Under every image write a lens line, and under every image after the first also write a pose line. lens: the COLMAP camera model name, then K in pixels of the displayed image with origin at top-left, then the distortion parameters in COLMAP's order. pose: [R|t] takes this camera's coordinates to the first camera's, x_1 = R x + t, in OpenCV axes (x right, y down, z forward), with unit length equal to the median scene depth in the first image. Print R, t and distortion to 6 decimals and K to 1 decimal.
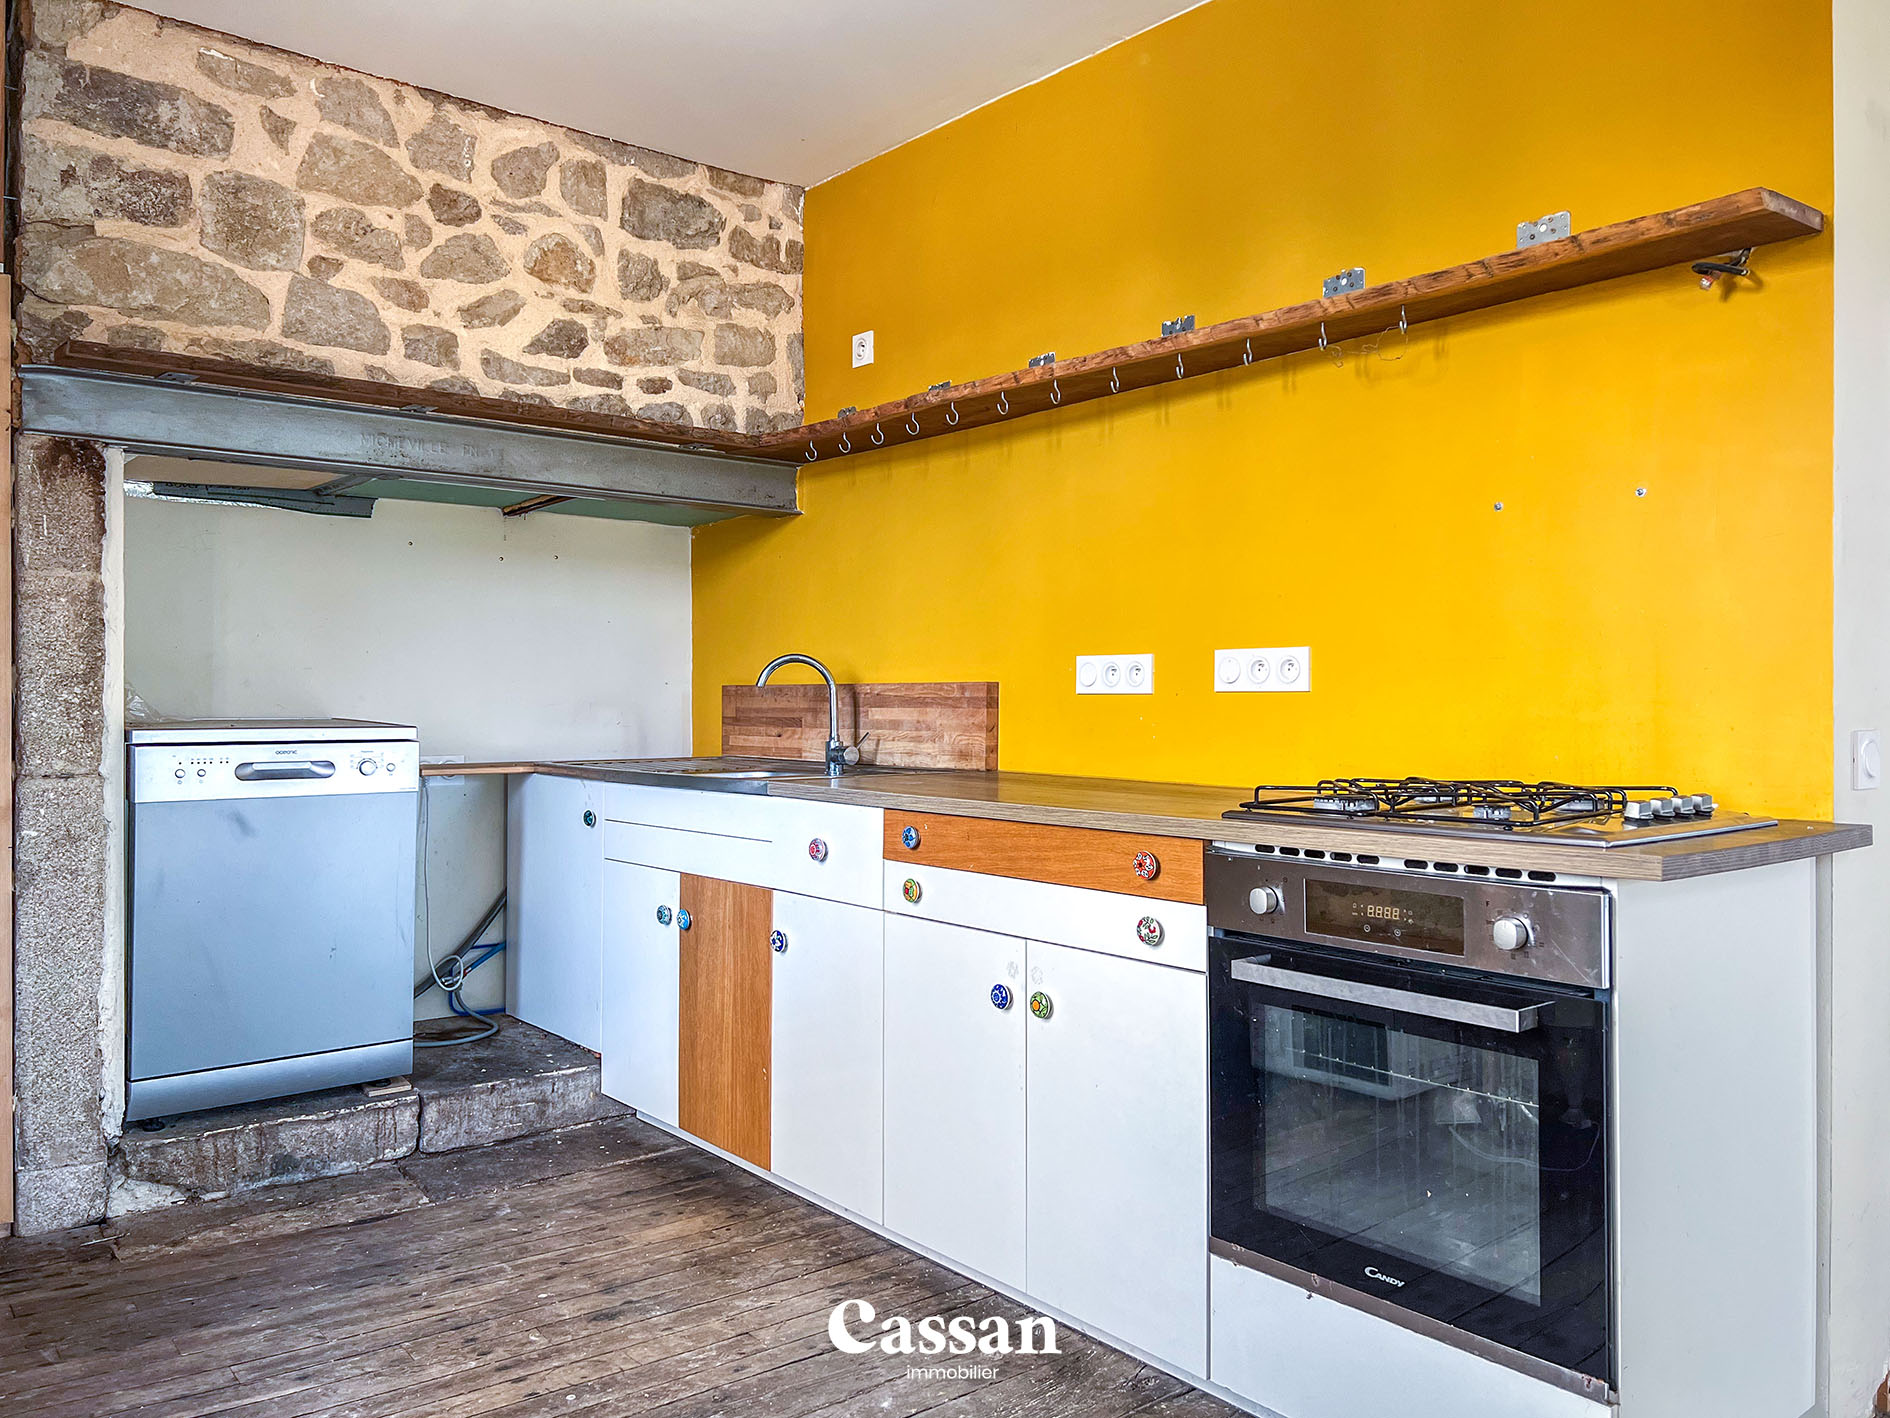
lens RADIAL K [[1426.3, 0, 950.8], [0, 1426.3, 722.2], [0, 0, 1]] dist [0.035244, -0.038319]
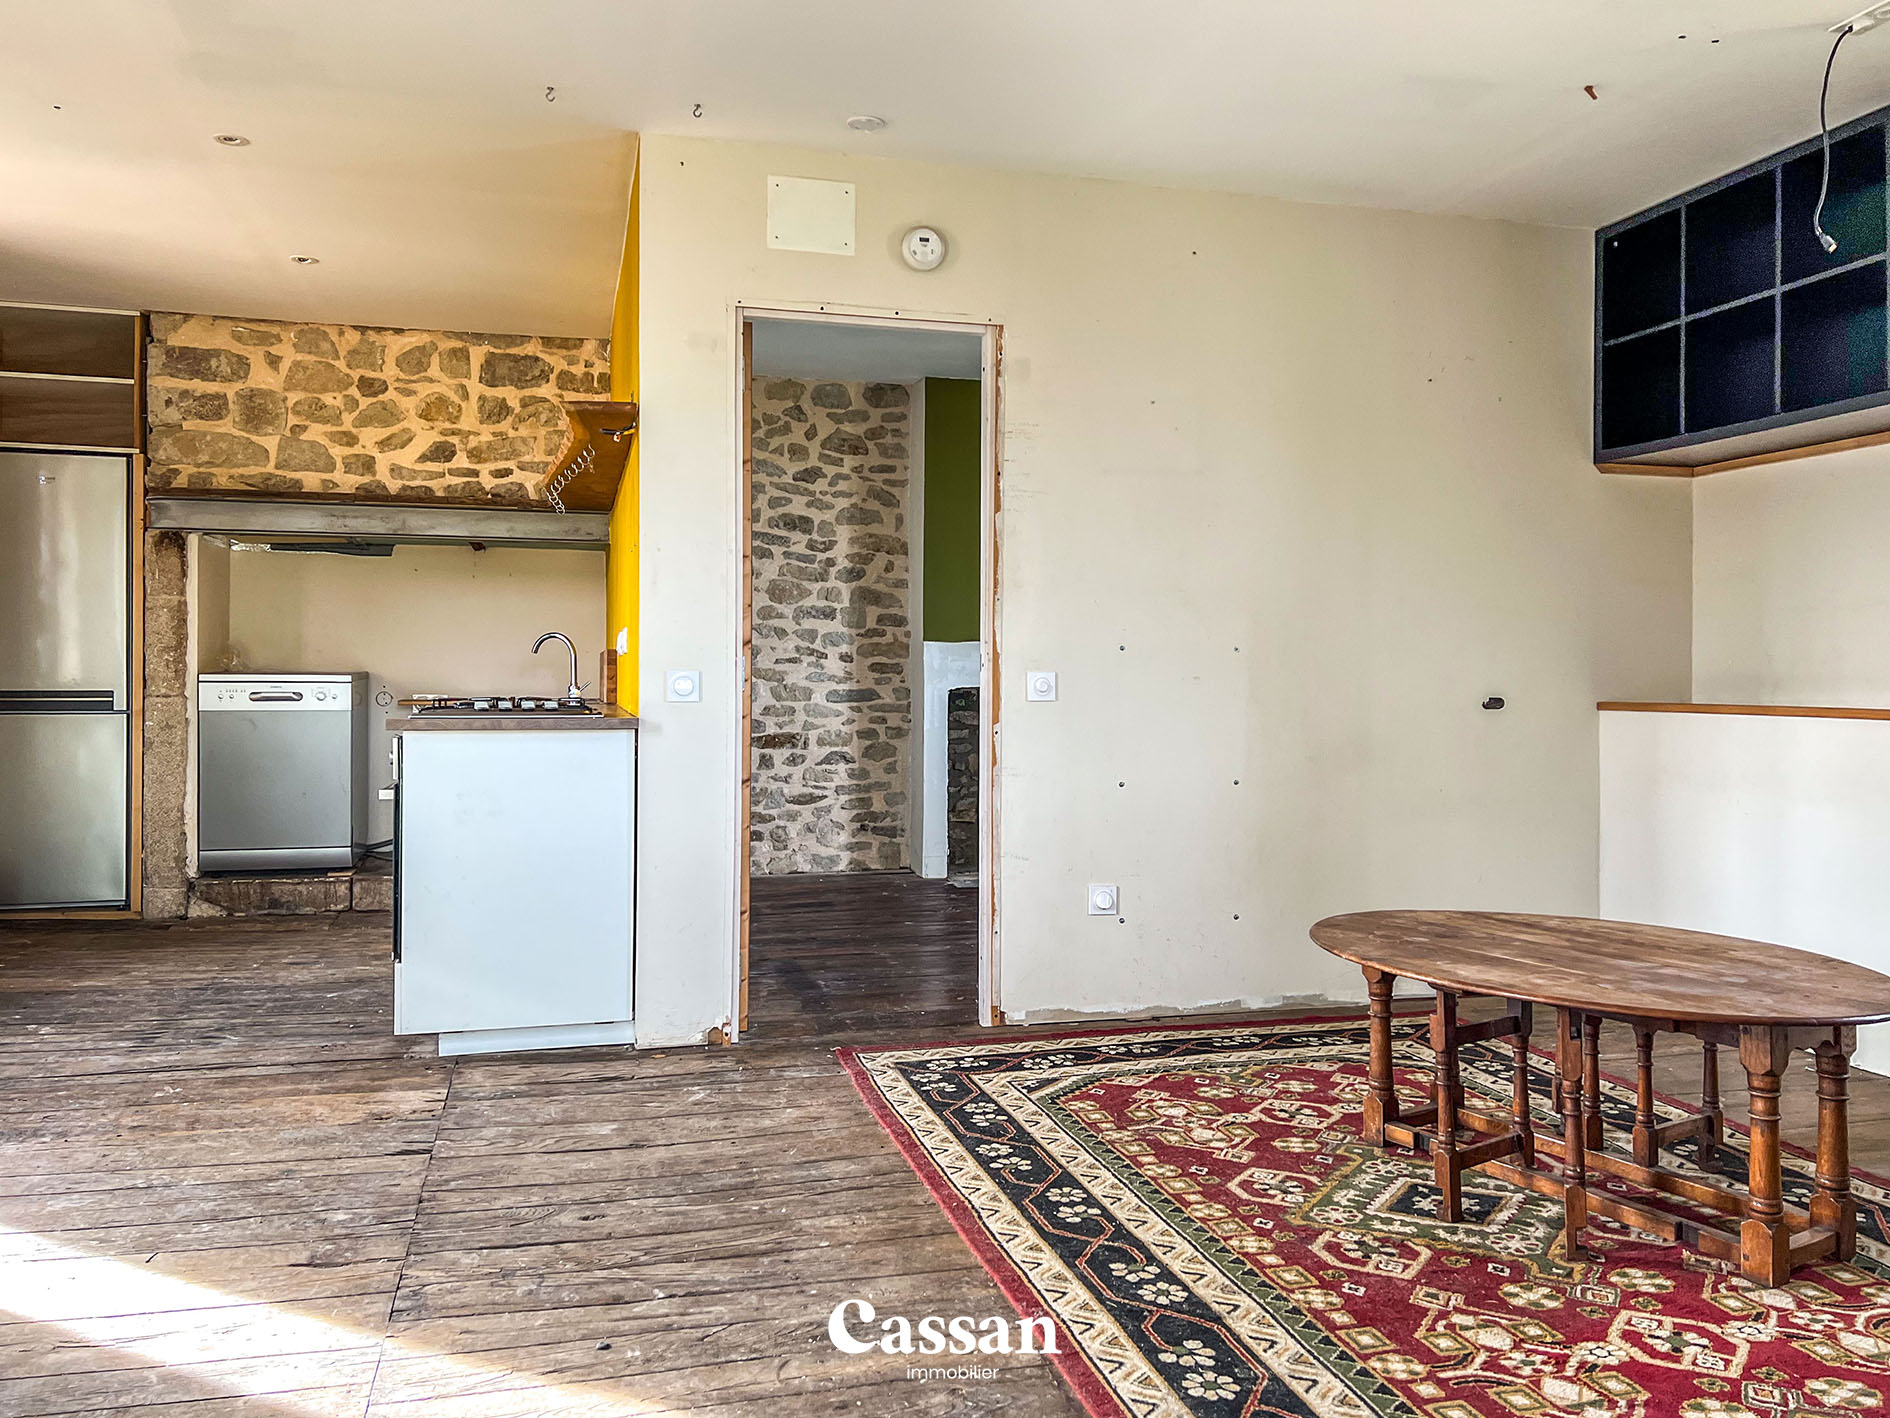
lens RADIAL K [[1426.3, 0, 940.6], [0, 1426.3, 692.9], [0, 0, 1]] dist [0.035244, -0.038319]
pose [[0.906794, 0.008503, -0.421488, 1.077114], [-0.010356, 0.999944, -0.002108, 0.022547], [0.421447, 0.006277, 0.906832, -0.335547]]
